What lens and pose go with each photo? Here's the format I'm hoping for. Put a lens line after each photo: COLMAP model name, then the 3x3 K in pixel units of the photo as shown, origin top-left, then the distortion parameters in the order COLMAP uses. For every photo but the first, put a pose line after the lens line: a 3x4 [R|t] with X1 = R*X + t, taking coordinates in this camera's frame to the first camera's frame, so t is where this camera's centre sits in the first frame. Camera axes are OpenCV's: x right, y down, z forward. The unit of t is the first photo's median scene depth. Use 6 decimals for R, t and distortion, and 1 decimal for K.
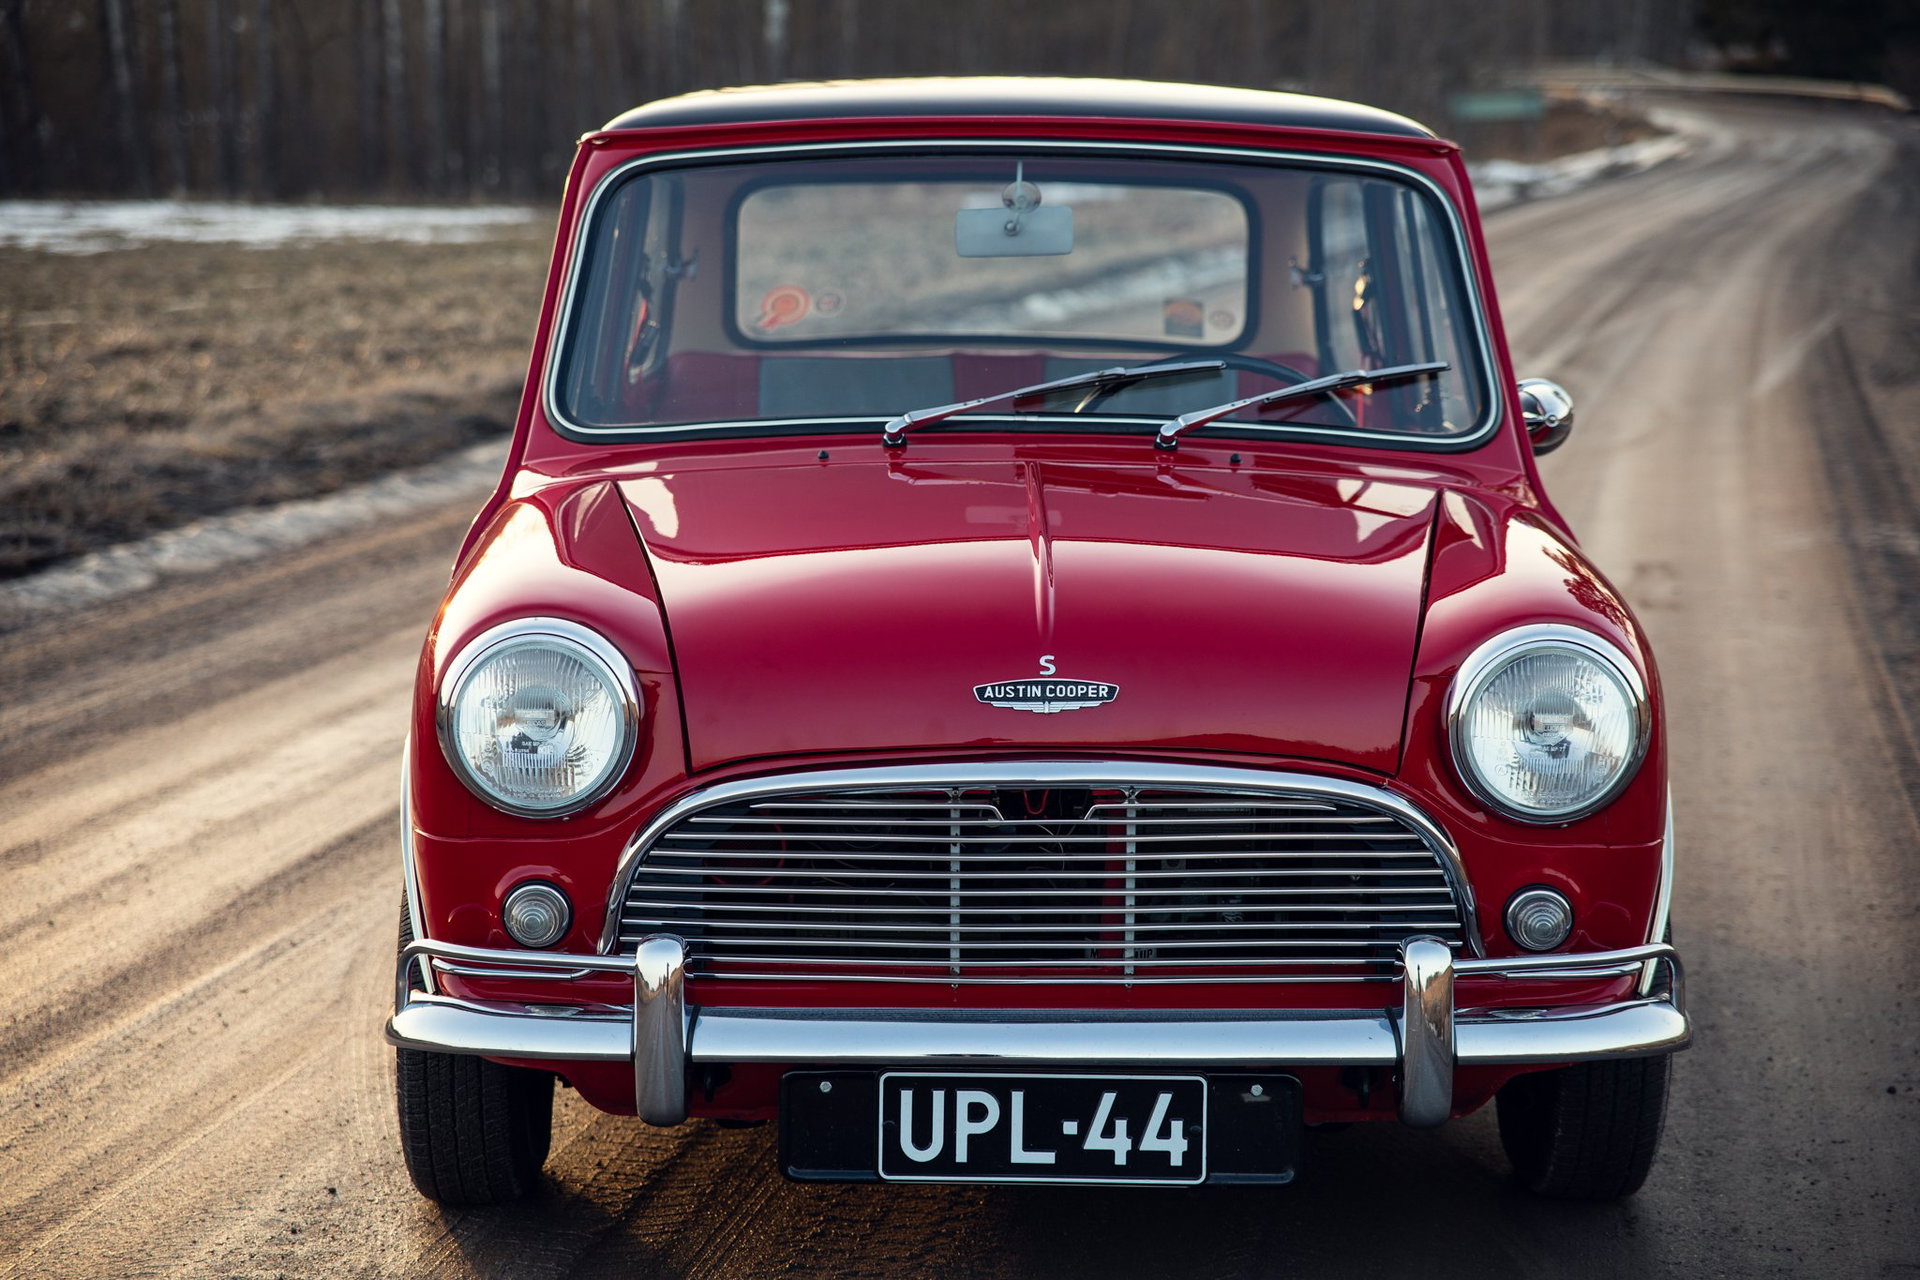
lens RADIAL K [[3574.0, 0, 954.6], [0, 3574.0, 644.2], [0, 0, 1]] dist [0.212660, 0.000000]
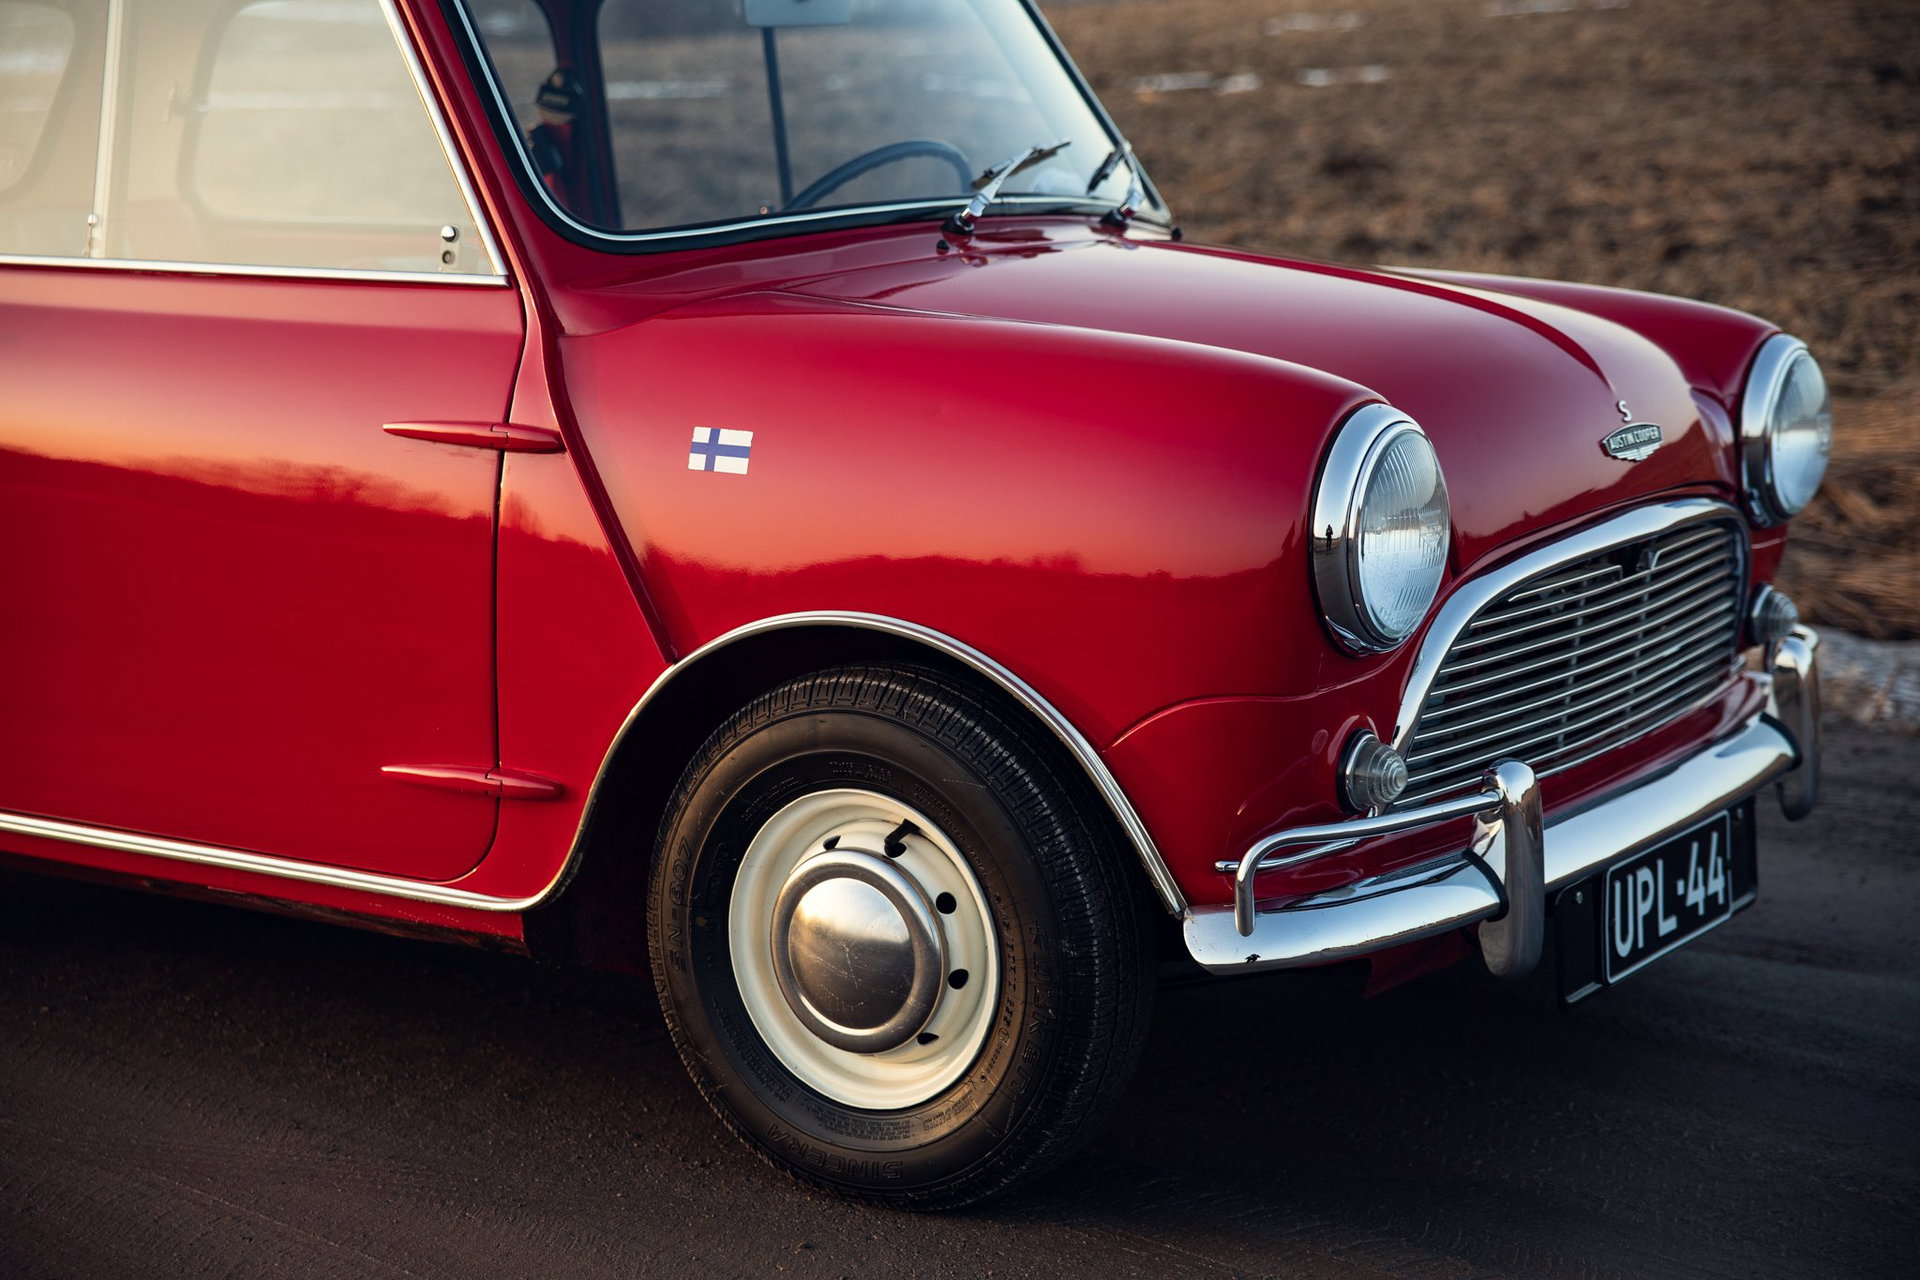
lens RADIAL K [[3192.8, 0, 962.4], [0, 3192.8, 644.3], [0, 0, 1]] dist [0.171236, 0.000000]
pose [[0.557188, -0.142290, 0.818105, -0.729623], [0.124394, 0.988395, 0.087187, -0.027238], [-0.821016, 0.053188, 0.568422, 0.627368]]
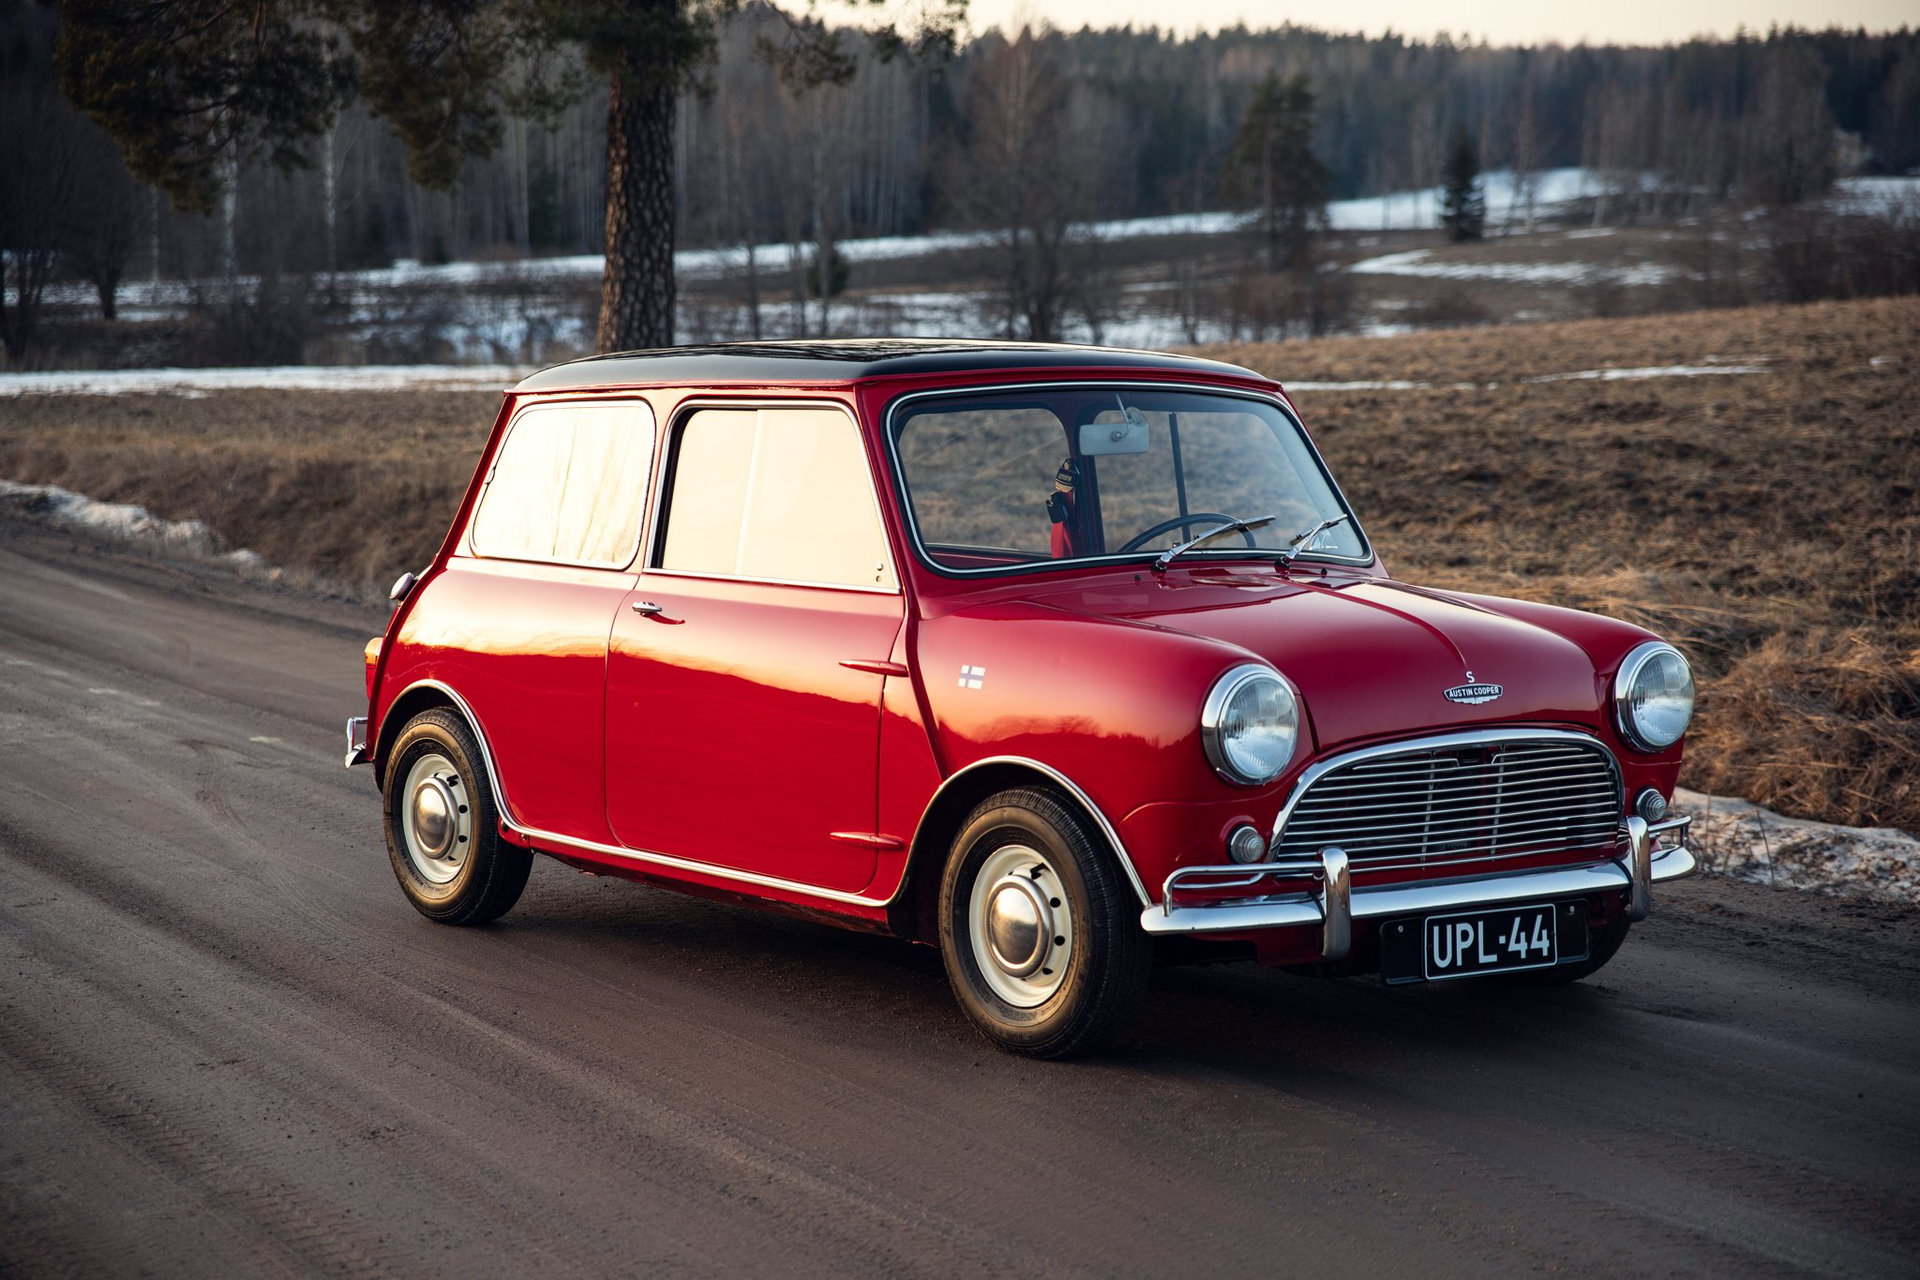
lens RADIAL K [[3496.1, 0, 933.2], [0, 3496.1, 645.8], [0, 0, 1]] dist [0.261451, 0.000000]
pose [[0.800526, -0.048003, 0.597372, -1.144392], [0.085520, 0.995736, -0.034589, 0.026220], [-0.593164, 0.078776, 0.801218, -0.212655]]
